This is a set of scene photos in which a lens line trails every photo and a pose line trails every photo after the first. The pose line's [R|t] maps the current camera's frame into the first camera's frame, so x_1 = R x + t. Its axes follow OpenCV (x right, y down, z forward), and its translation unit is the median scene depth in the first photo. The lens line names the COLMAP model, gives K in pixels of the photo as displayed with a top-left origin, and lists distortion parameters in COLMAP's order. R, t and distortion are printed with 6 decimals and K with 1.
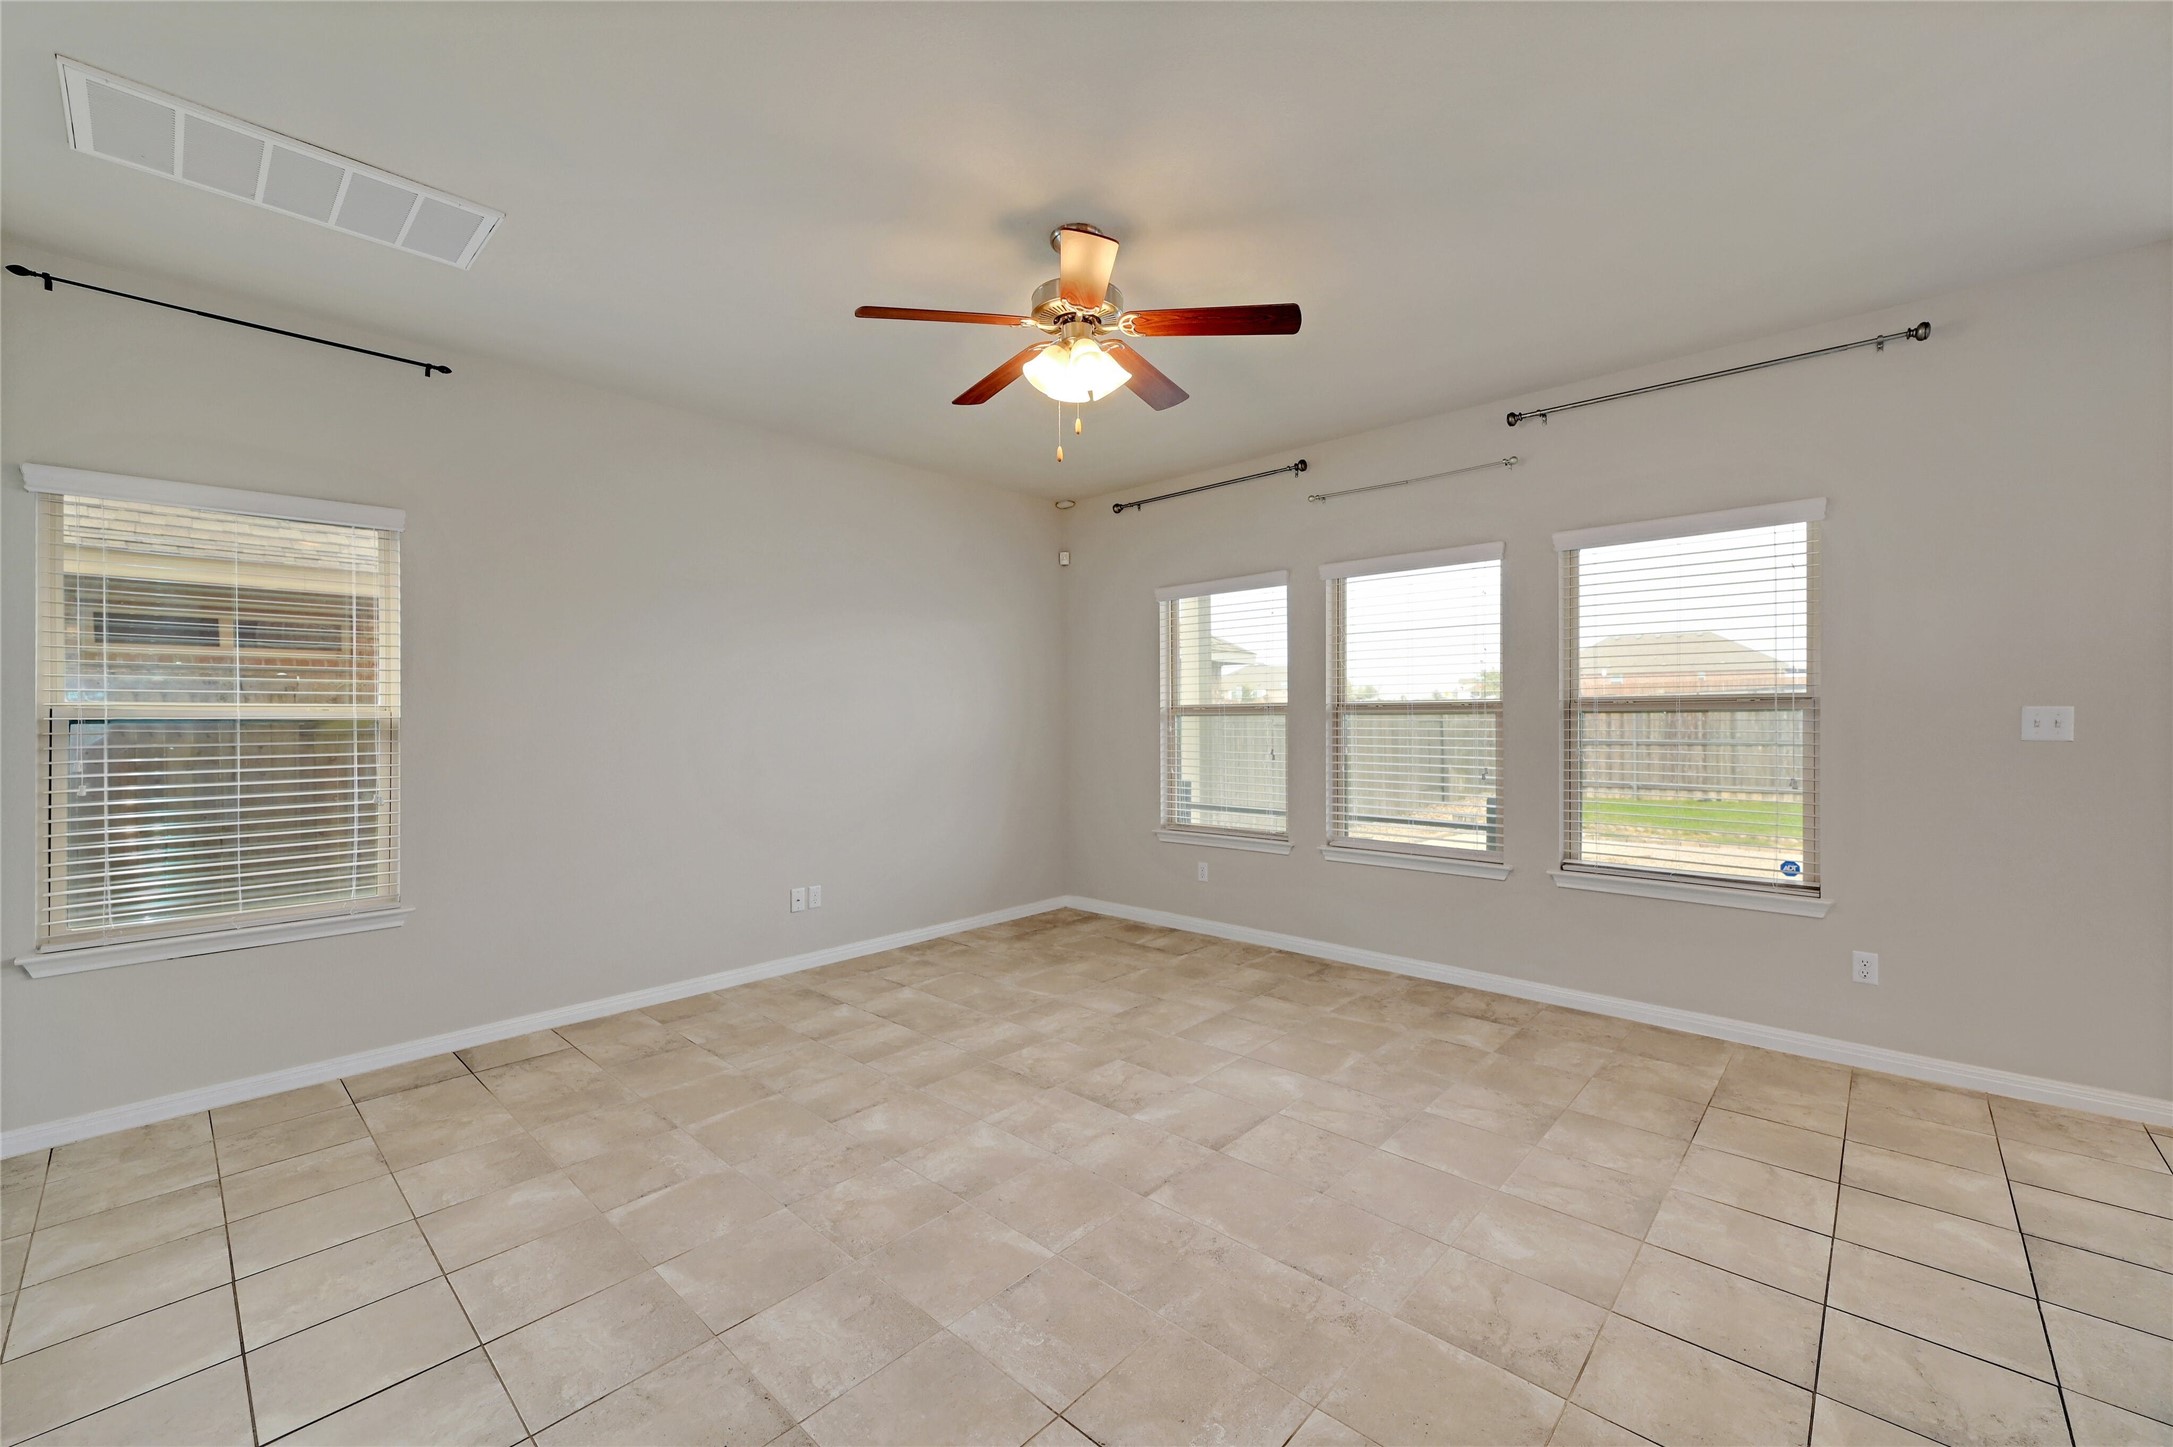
lens RADIAL K [[867.8, 0, 1081.1], [0, 867.8, 723.2], [0, 0, 1]] dist [0.000050, 0.001321]
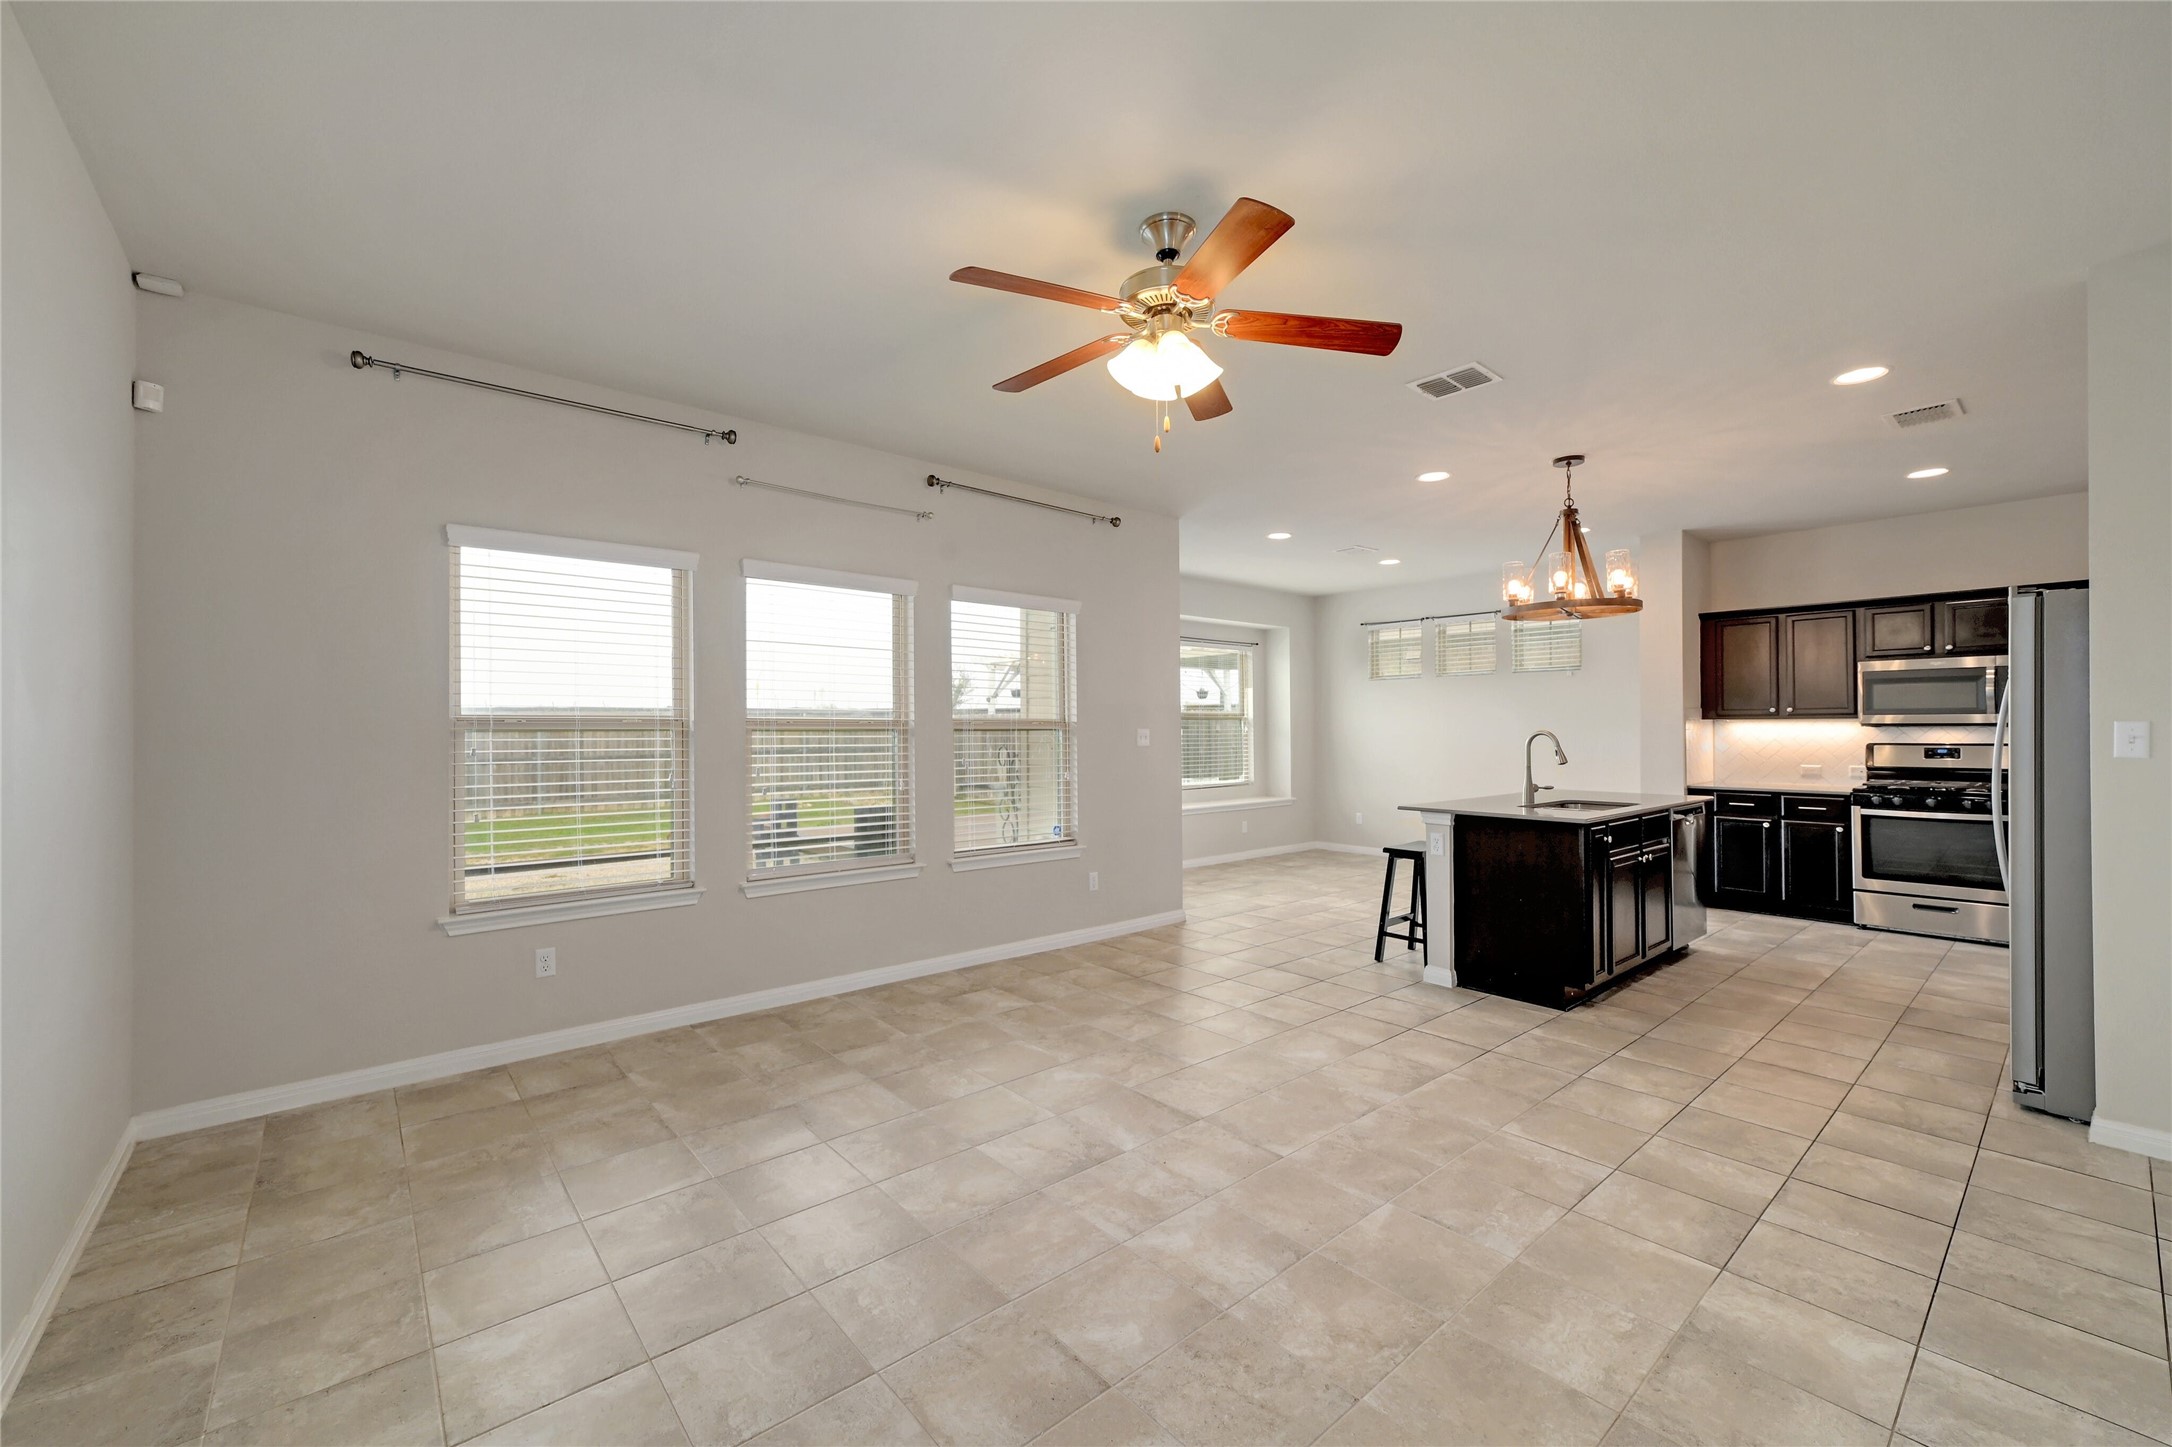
lens RADIAL K [[867.4, 0, 1084.3], [0, 867.4, 720.0], [0, 0, 1]] dist [0.000050, 0.001321]
pose [[0.113793, 0.020120, 0.993301, -0.761741], [0.008366, 0.999740, -0.021209, 0.001105], [-0.993469, 0.010723, 0.113595, 0.789793]]
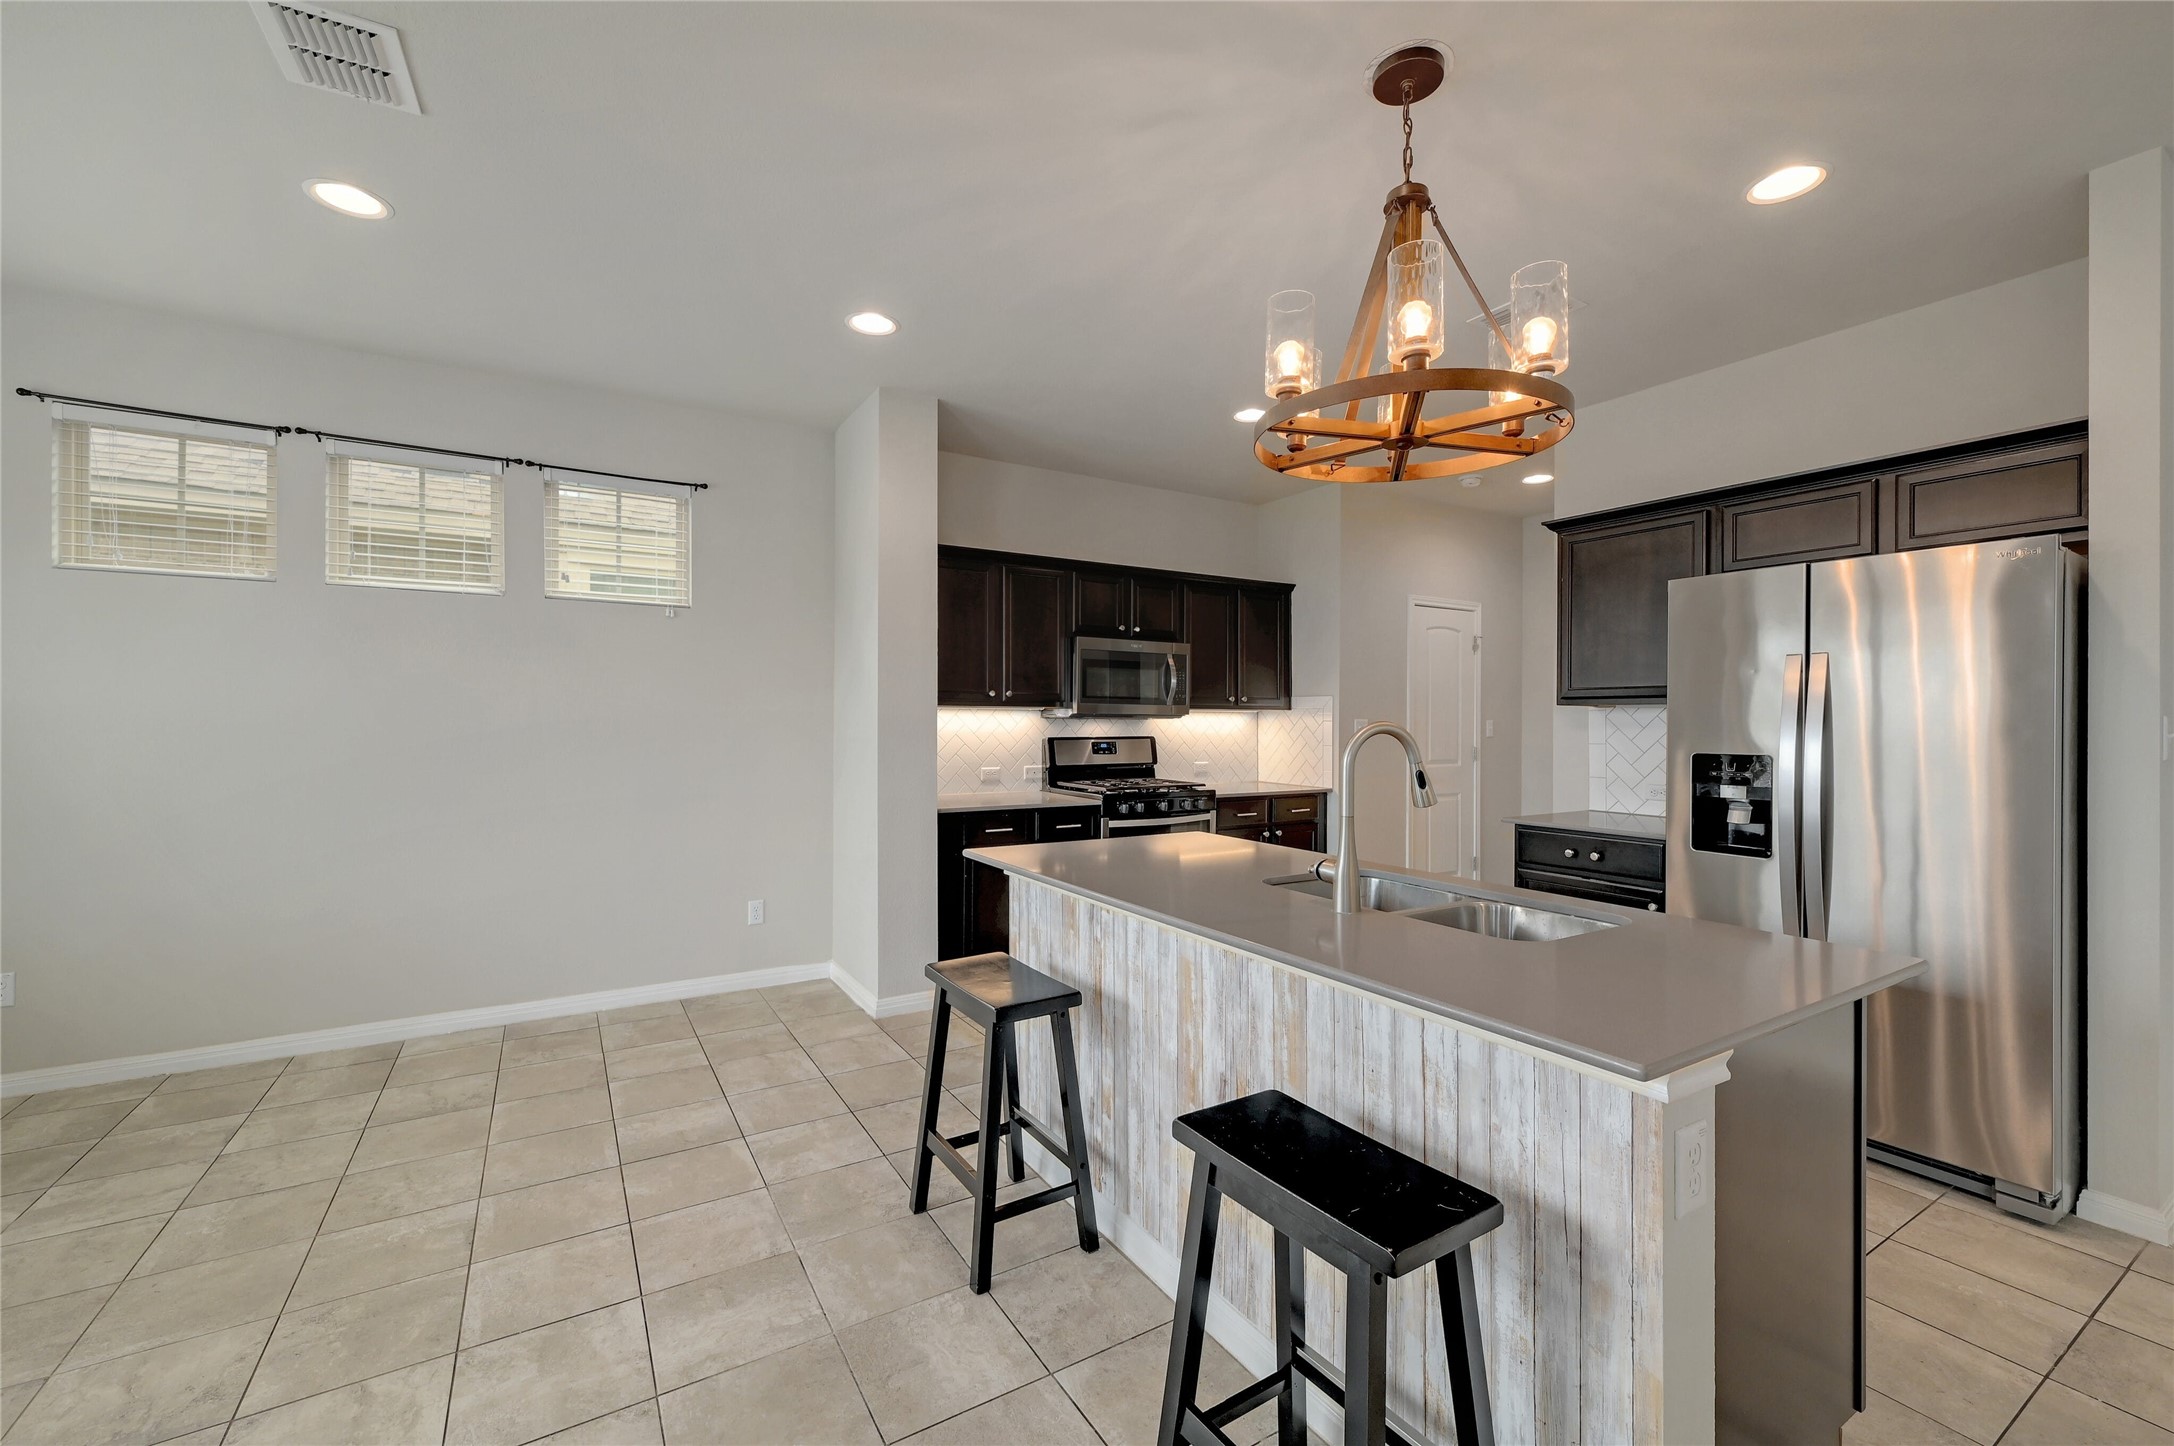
lens RADIAL K [[868.2, 0, 1080.4], [0, 868.2, 728.8], [0, 0, 1]] dist [0.000050, 0.001321]
pose [[-0.961108, 0.001867, 0.276168, 0.773350], [0.005651, 0.999901, 0.012905, -0.009986], [-0.276117, 0.013964, -0.961023, 0.790897]]
